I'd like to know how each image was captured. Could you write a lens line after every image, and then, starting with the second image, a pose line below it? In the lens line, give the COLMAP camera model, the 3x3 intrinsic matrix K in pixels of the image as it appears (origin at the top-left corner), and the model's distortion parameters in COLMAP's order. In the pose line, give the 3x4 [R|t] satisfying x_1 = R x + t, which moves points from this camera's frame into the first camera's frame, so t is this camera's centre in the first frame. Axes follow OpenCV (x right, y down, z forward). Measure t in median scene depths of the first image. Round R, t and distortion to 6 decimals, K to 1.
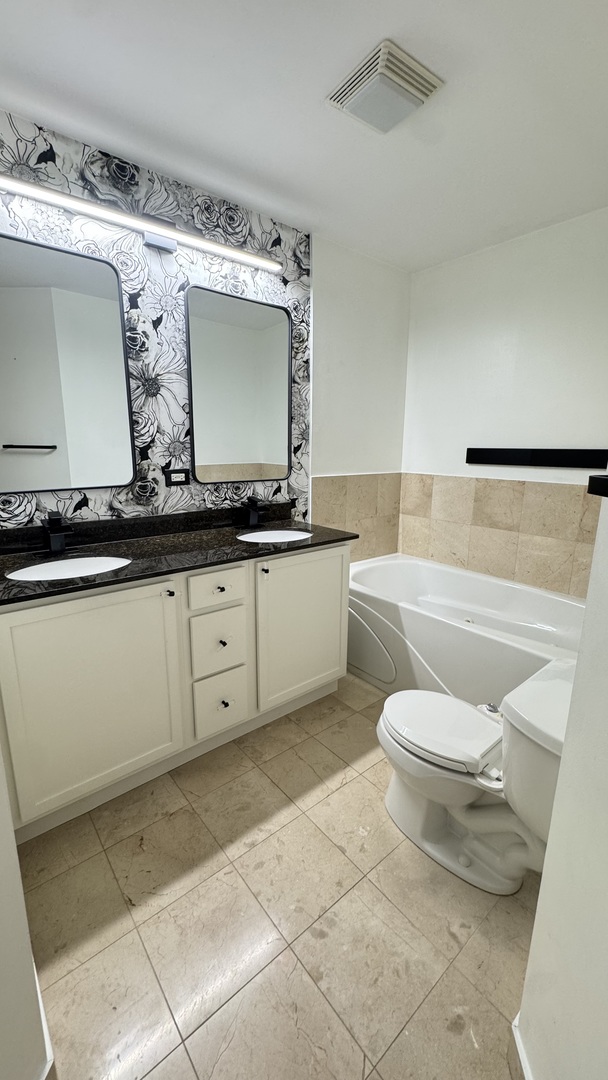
lens RADIAL K [[434.1, 0, 304.8], [0, 434.1, 539.1], [0, 0, 1]] dist [-0.001824, 0.000024]
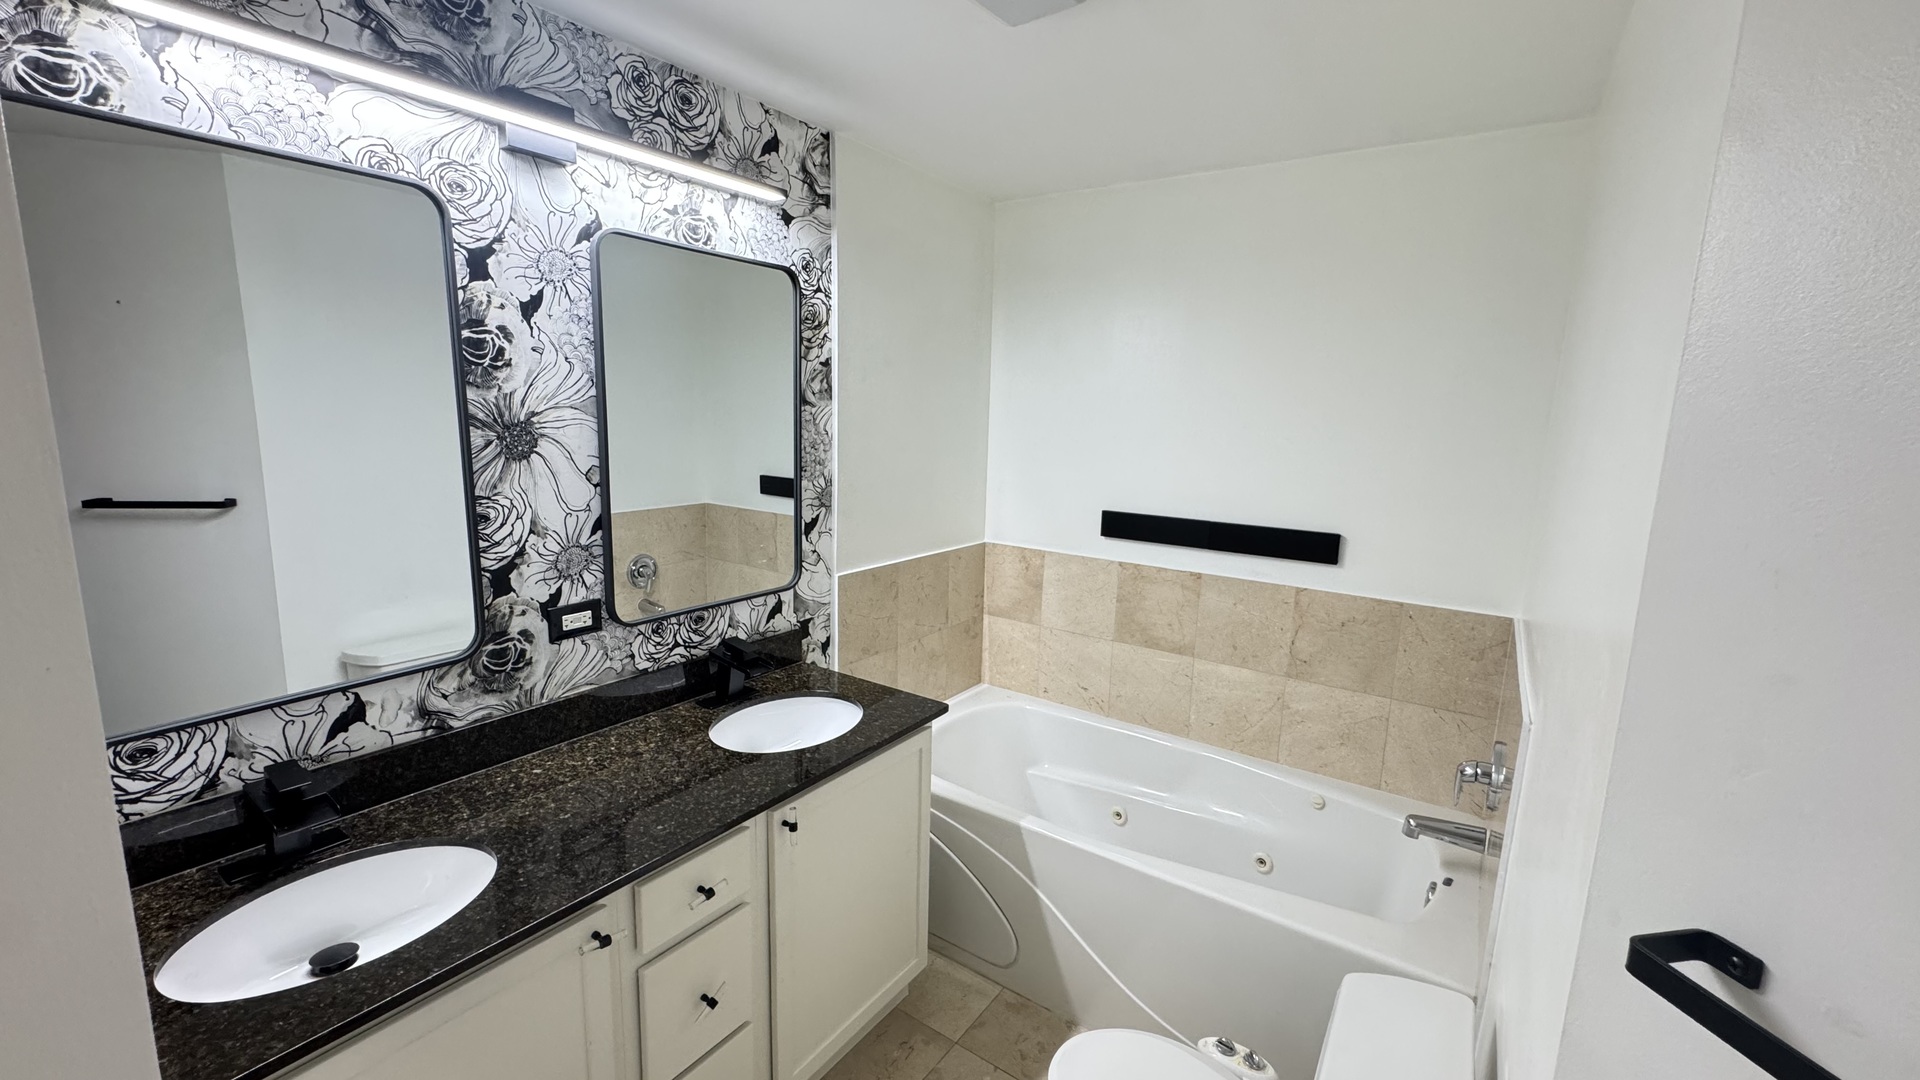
lens RADIAL K [[771.7, 0, 960.6], [0, 771.7, 537.1], [0, 0, 1]] dist [-0.001824, 0.000024]
pose [[0.962506, -0.025617, 0.270047, -0.114029], [0.037362, 0.998562, -0.038440, -0.182904], [-0.268674, 0.047089, 0.962079, 0.077311]]
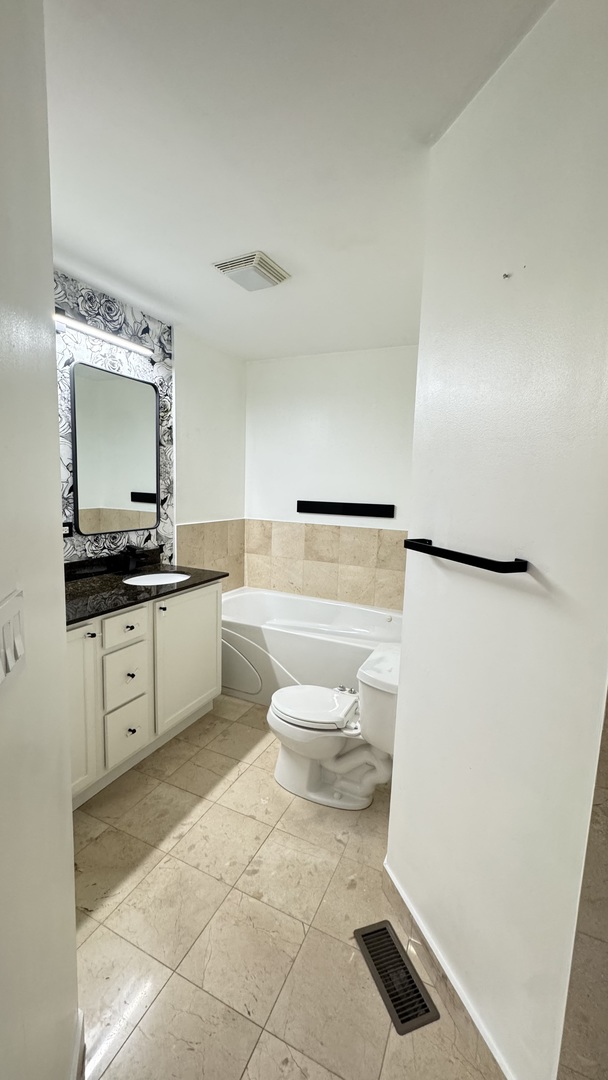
lens RADIAL K [[434.1, 0, 304.8], [0, 434.1, 539.1], [0, 0, 1]] dist [-0.001824, 0.000024]
pose [[0.904467, -0.031980, 0.425344, -0.205164], [0.066486, 0.995567, -0.066527, -0.010046], [-0.421331, 0.088451, 0.902583, -0.213627]]
